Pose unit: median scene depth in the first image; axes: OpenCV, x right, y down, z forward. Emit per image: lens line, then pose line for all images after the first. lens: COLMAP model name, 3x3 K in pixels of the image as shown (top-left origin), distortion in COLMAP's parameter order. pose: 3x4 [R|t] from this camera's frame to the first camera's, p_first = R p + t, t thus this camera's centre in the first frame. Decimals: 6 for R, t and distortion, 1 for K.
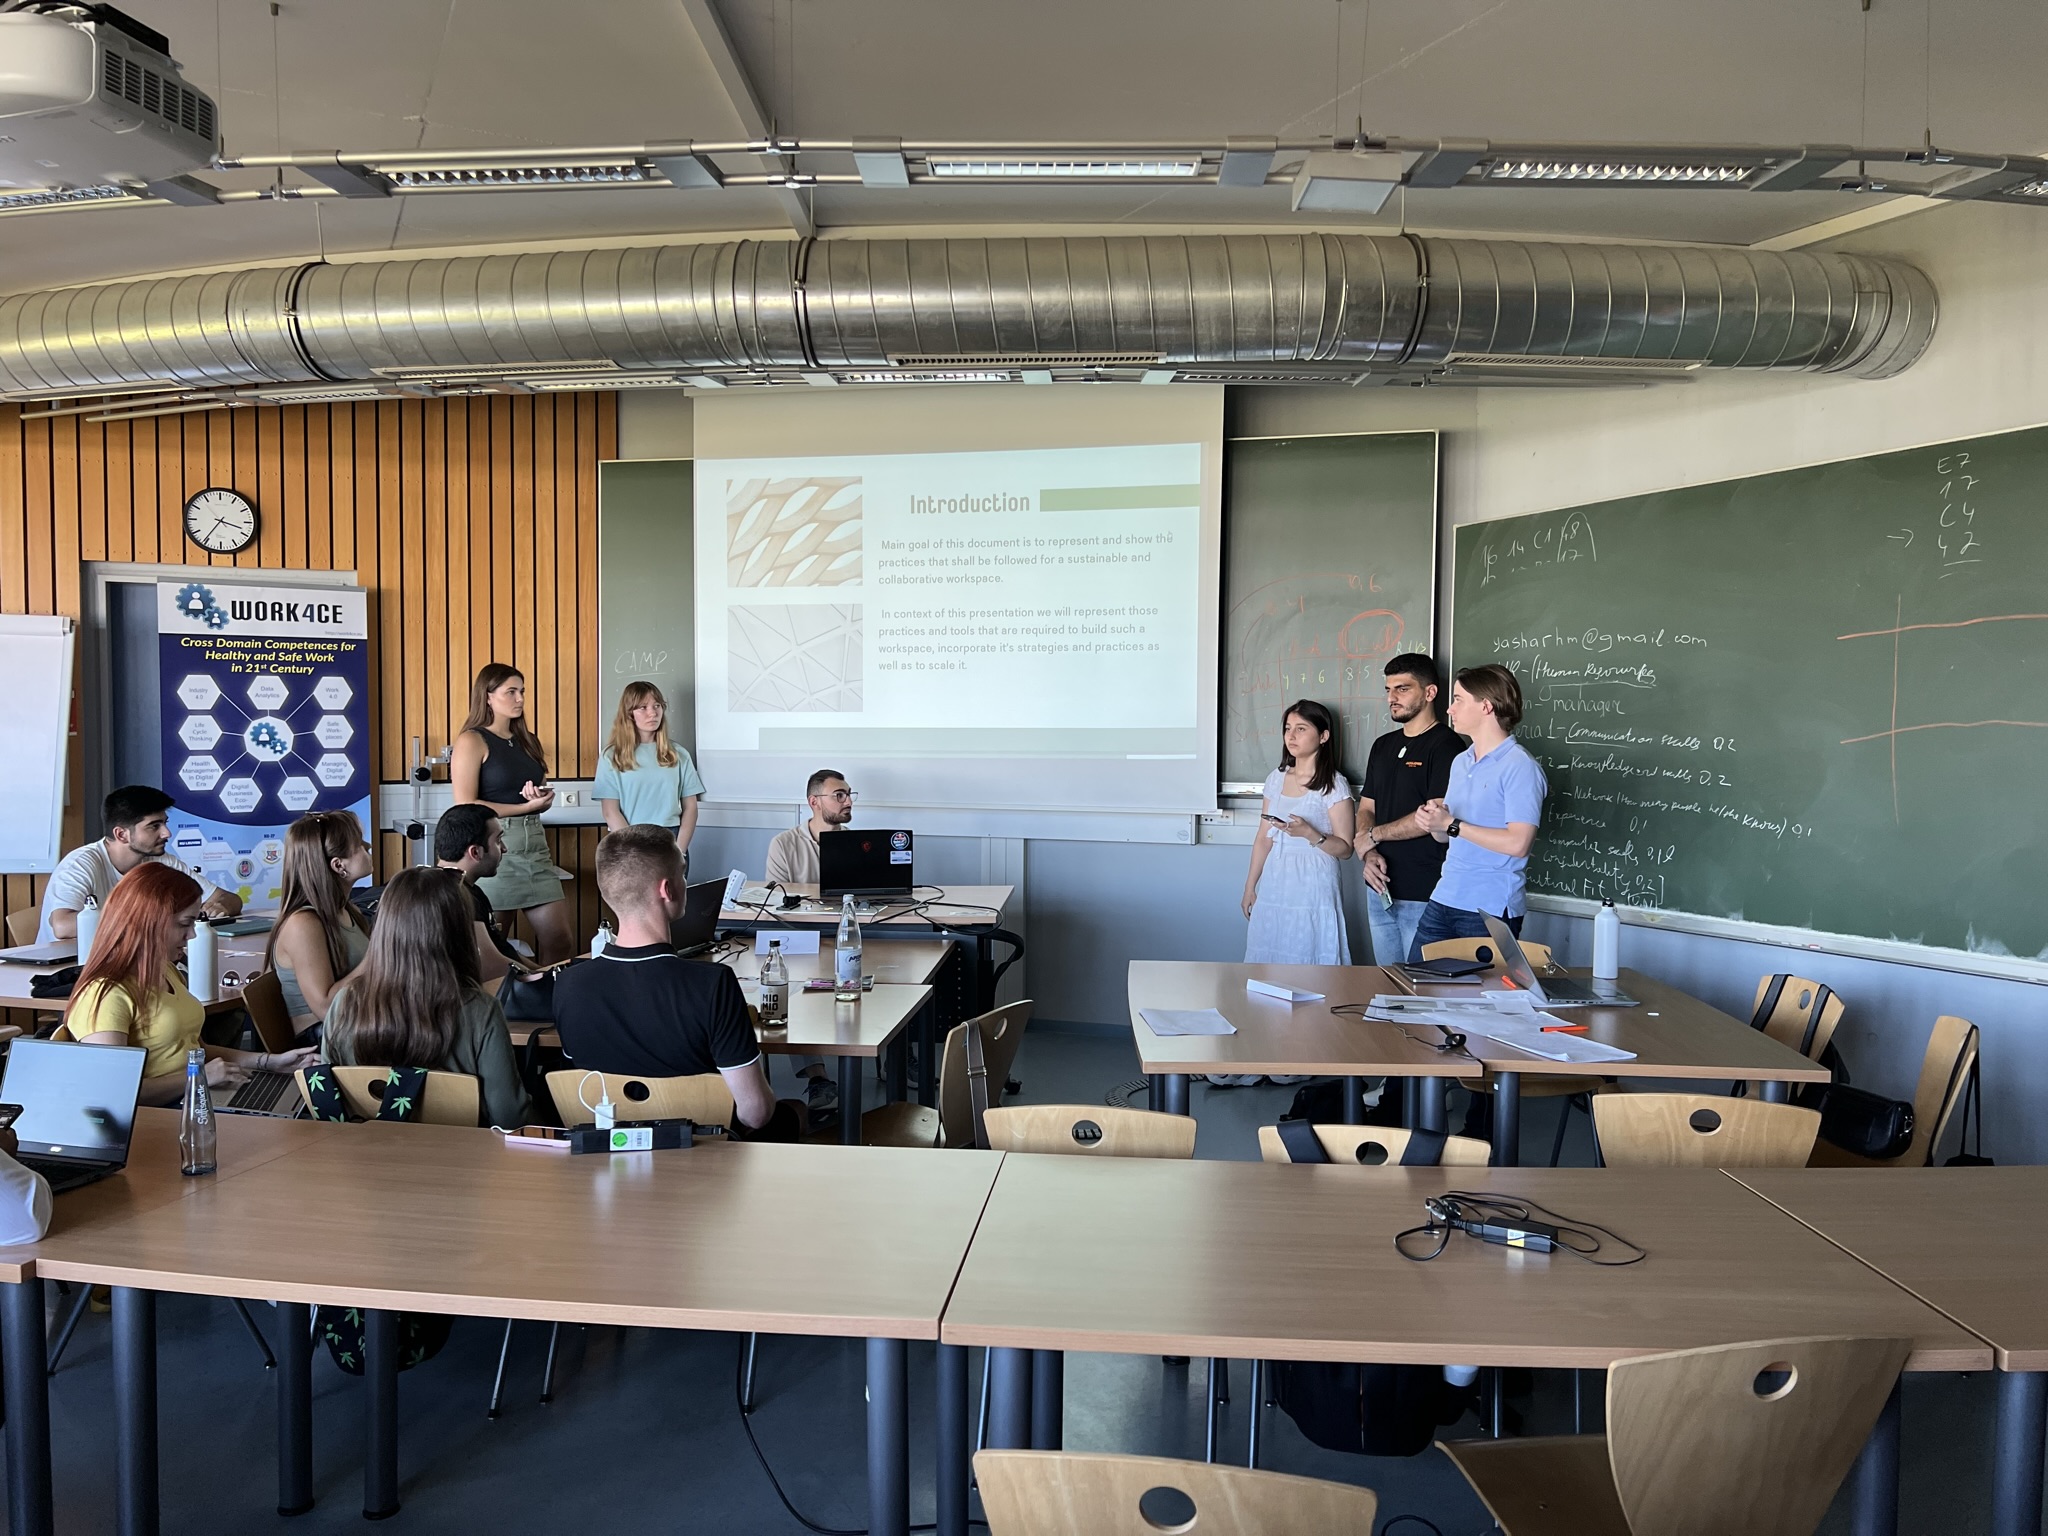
lens RADIAL K [[1558.7, 0, 1028.0], [0, 1558.7, 770.6], [0, 0, 1]] dist [-0.016484, -0.009342]
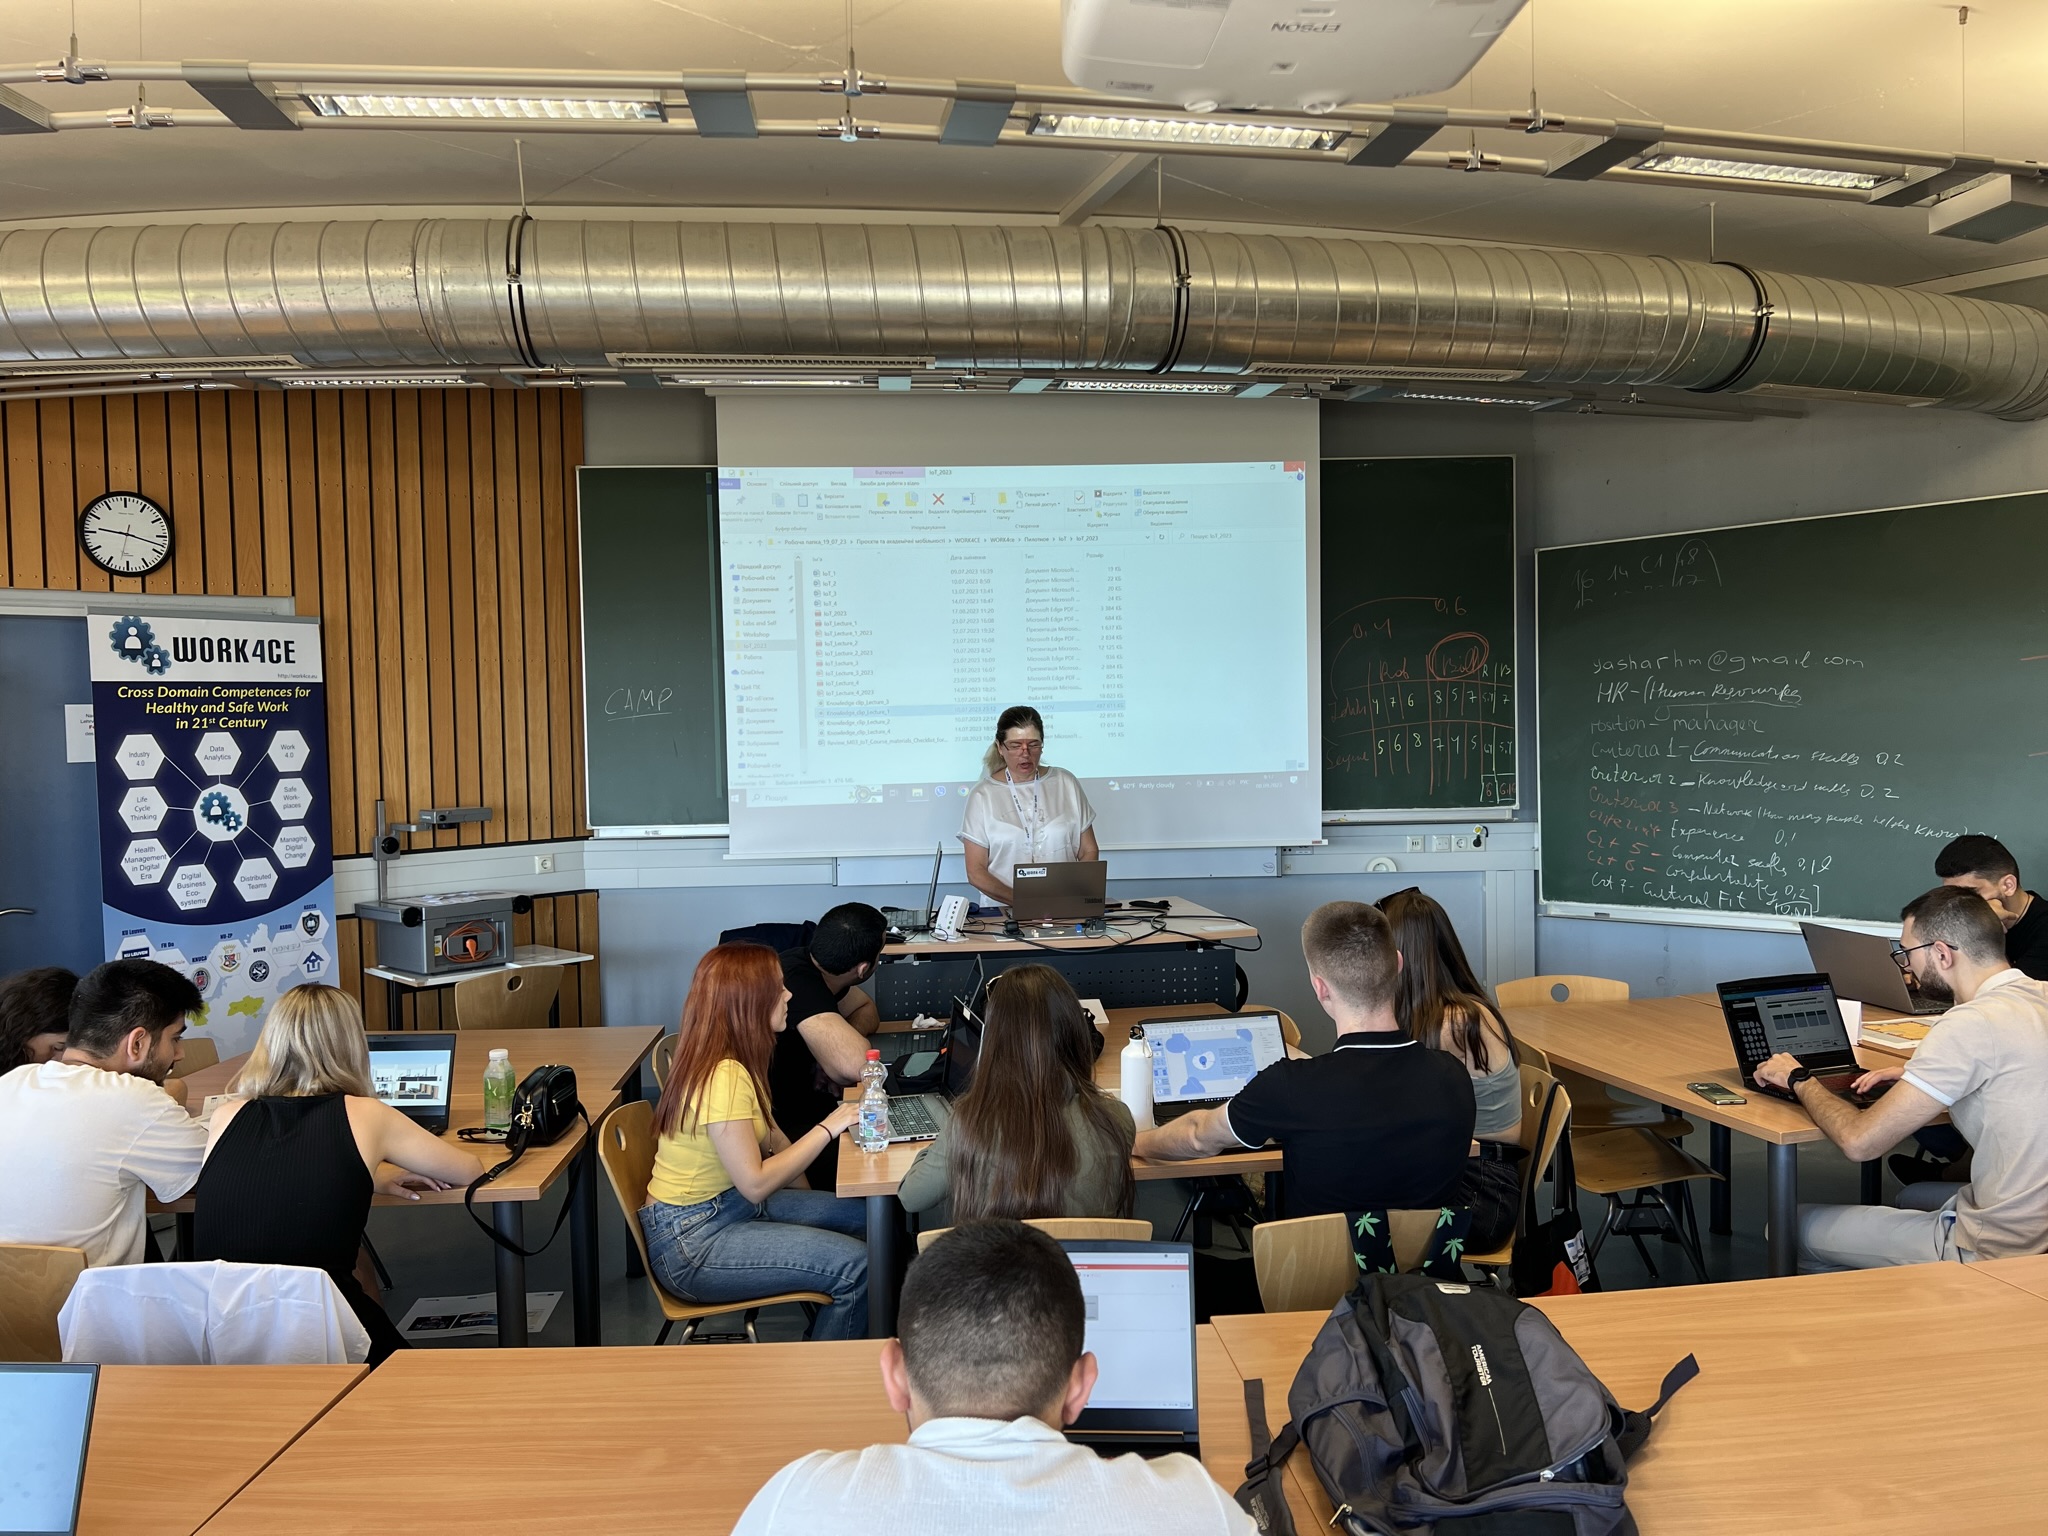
lens RADIAL K [[1558.7, 0, 1018.3], [0, 1558.7, 761.7], [0, 0, 1]] dist [-0.016484, -0.009342]
pose [[0.952022, -0.036534, 0.303843, -0.344055], [0.039826, 0.999196, -0.004642, -0.026528], [-0.303429, 0.016520, 0.952711, 0.130634]]
